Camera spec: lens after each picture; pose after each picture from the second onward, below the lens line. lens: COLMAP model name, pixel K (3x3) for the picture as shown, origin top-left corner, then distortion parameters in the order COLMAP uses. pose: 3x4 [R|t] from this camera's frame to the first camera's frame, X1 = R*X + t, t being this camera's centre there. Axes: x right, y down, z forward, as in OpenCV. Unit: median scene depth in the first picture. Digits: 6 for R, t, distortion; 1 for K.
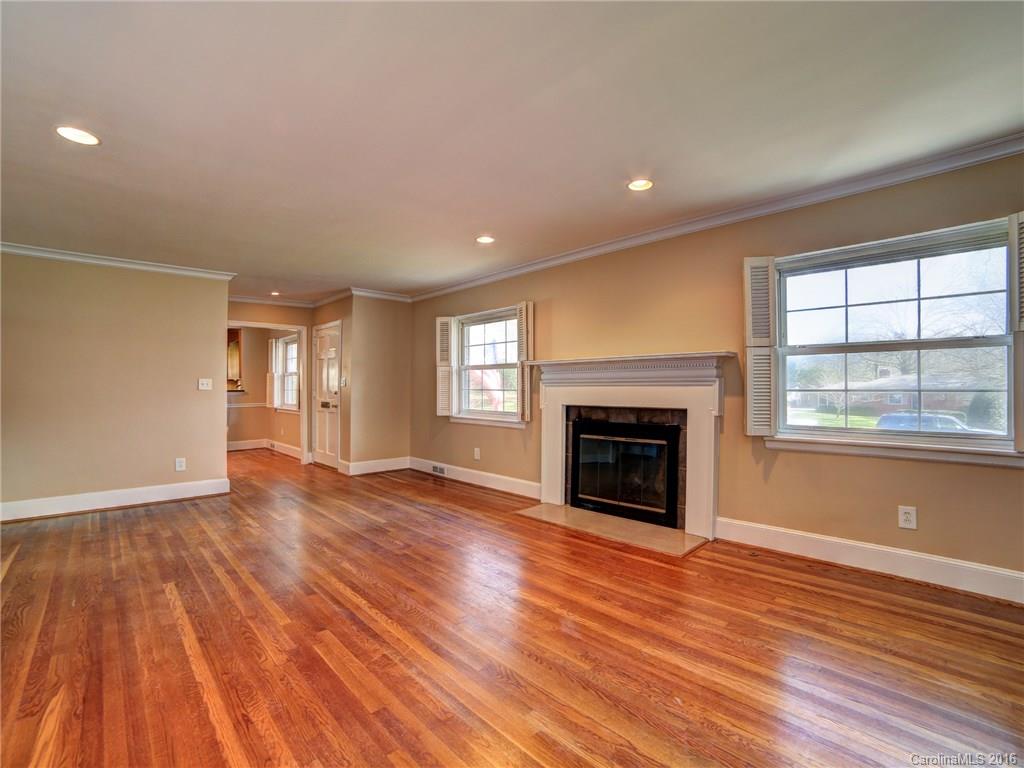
lens RADIAL K [[487.0, 0, 513.6], [0, 487.0, 390.1], [0, 0, 1]] dist [-0.064209, 0.009000]
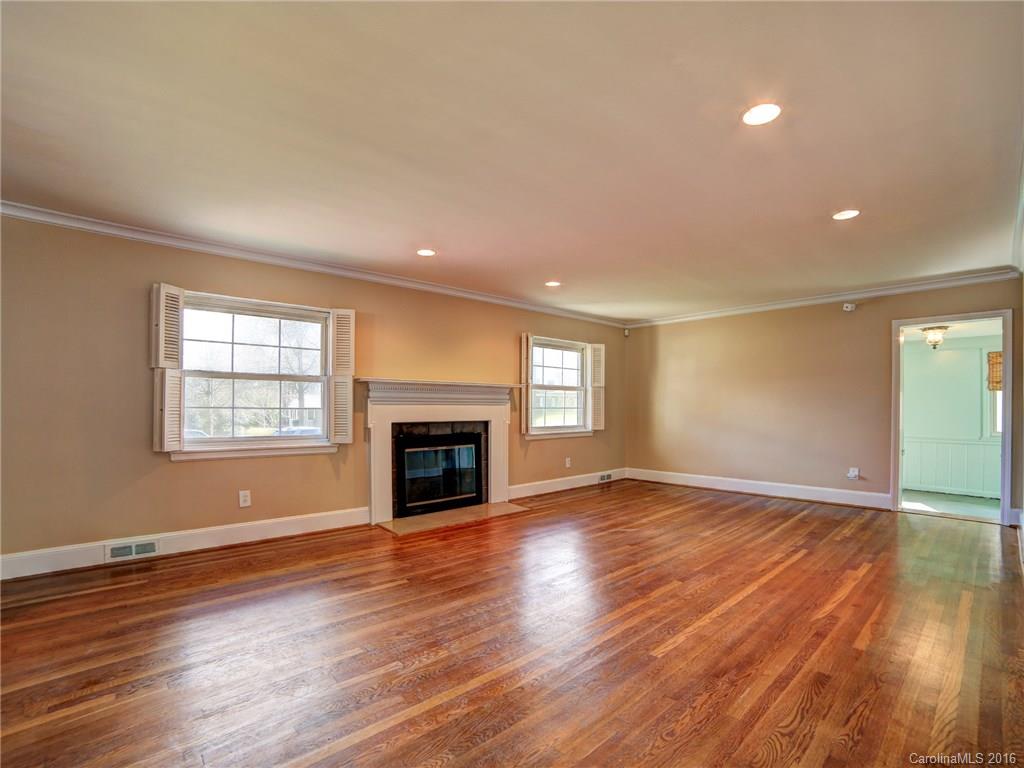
lens RADIAL K [[525.3, 0, 486.2], [0, 525.3, 410.2], [0, 0, 1]] dist [-0.059302, -0.000359]
pose [[0.004421, -0.001552, 0.999989, -1.092313], [0.003059, 0.999994, 0.001539, 0.003870], [-0.999986, 0.003052, 0.004426, 0.863063]]
